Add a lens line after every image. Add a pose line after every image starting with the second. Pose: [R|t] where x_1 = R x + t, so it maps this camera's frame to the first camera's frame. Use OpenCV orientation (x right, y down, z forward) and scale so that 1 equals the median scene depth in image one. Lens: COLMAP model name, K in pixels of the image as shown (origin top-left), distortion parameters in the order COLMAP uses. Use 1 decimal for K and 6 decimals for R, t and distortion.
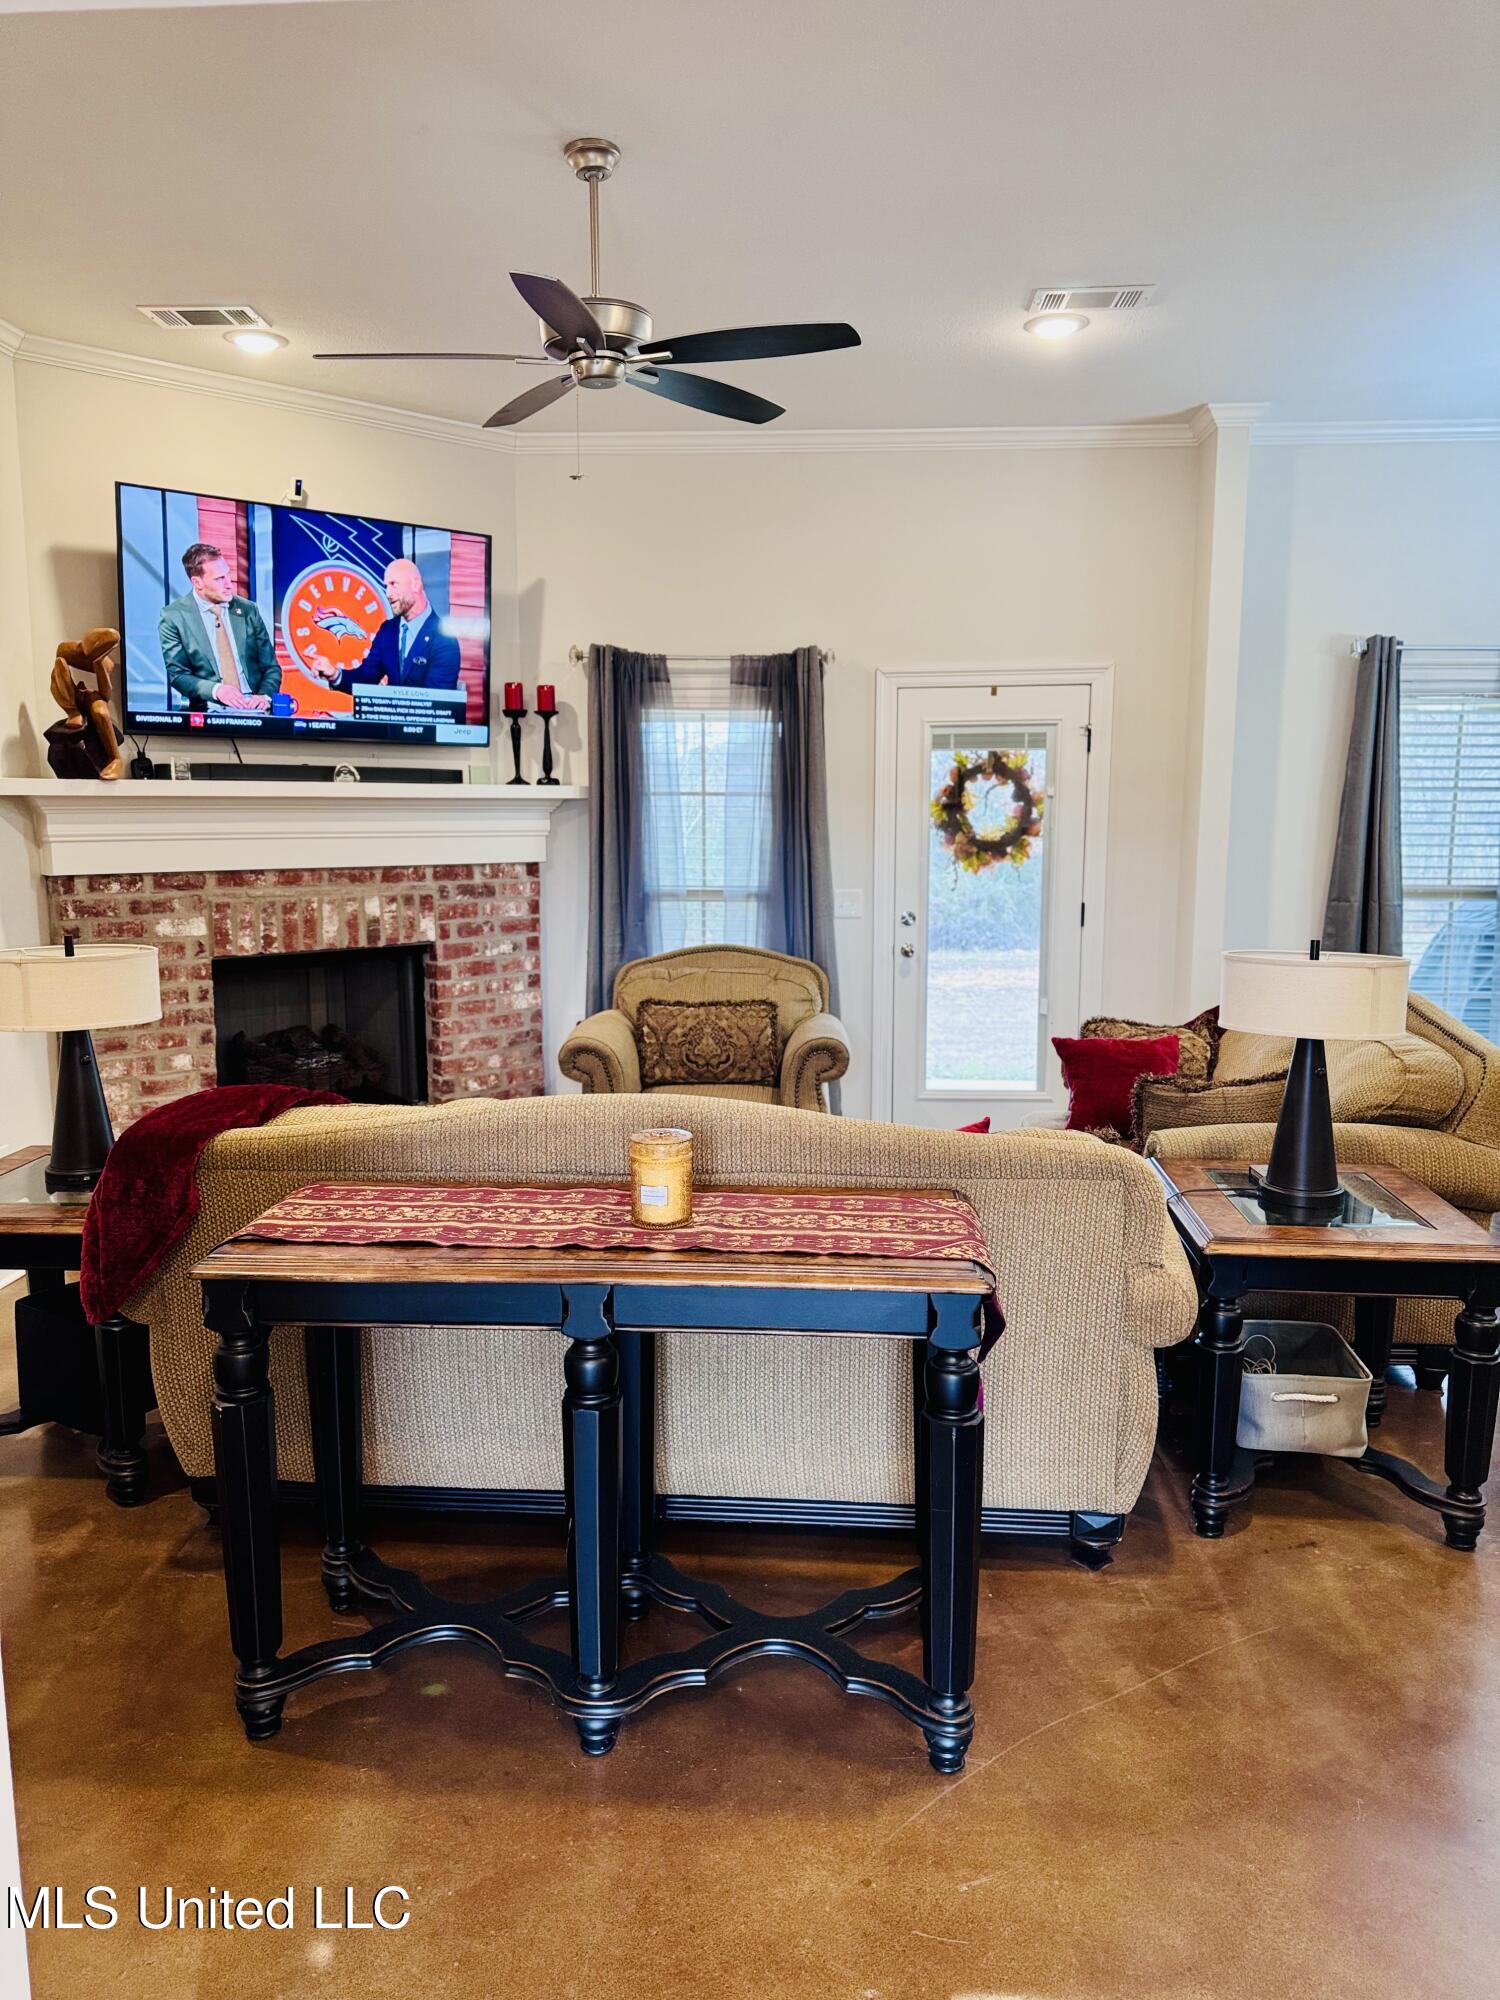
lens RADIAL K [[1397.0, 0, 752.6], [0, 1397.0, 1007.6], [0, 0, 1]] dist [0.075009, 0.000239]
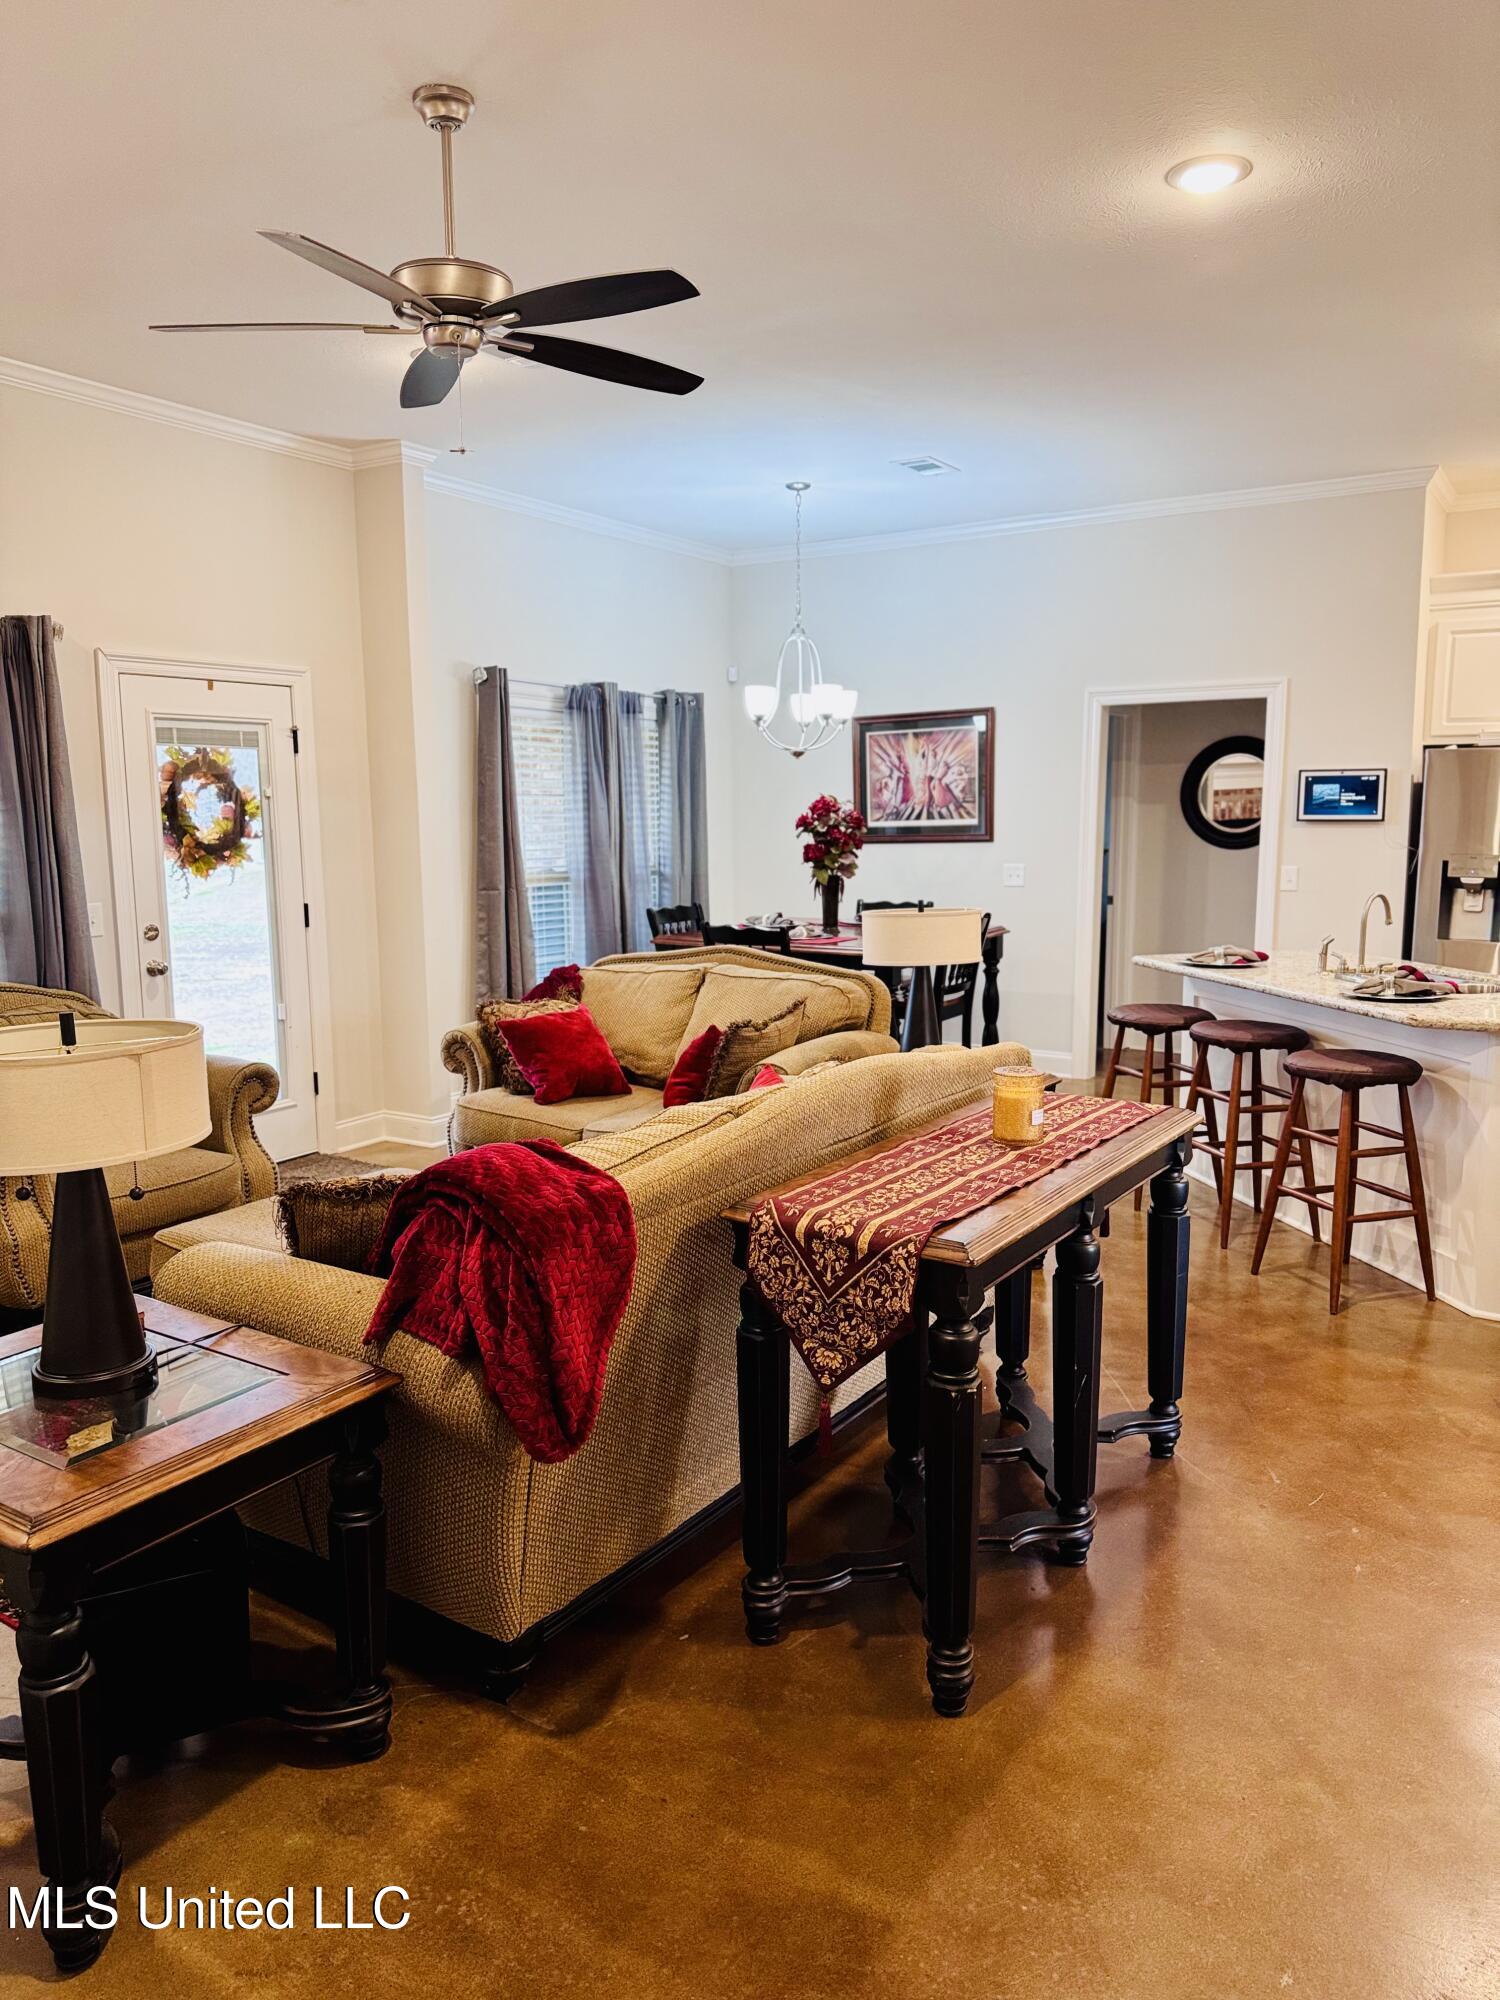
lens RADIAL K [[1397.0, 0, 753.9], [0, 1397.0, 991.6], [0, 0, 1]] dist [0.075009, 0.000239]
pose [[0.501061, -0.118564, 0.857252, -0.480149], [0.130381, 0.989606, 0.060663, -0.031864], [-0.855534, 0.081374, 0.511312, 0.219097]]
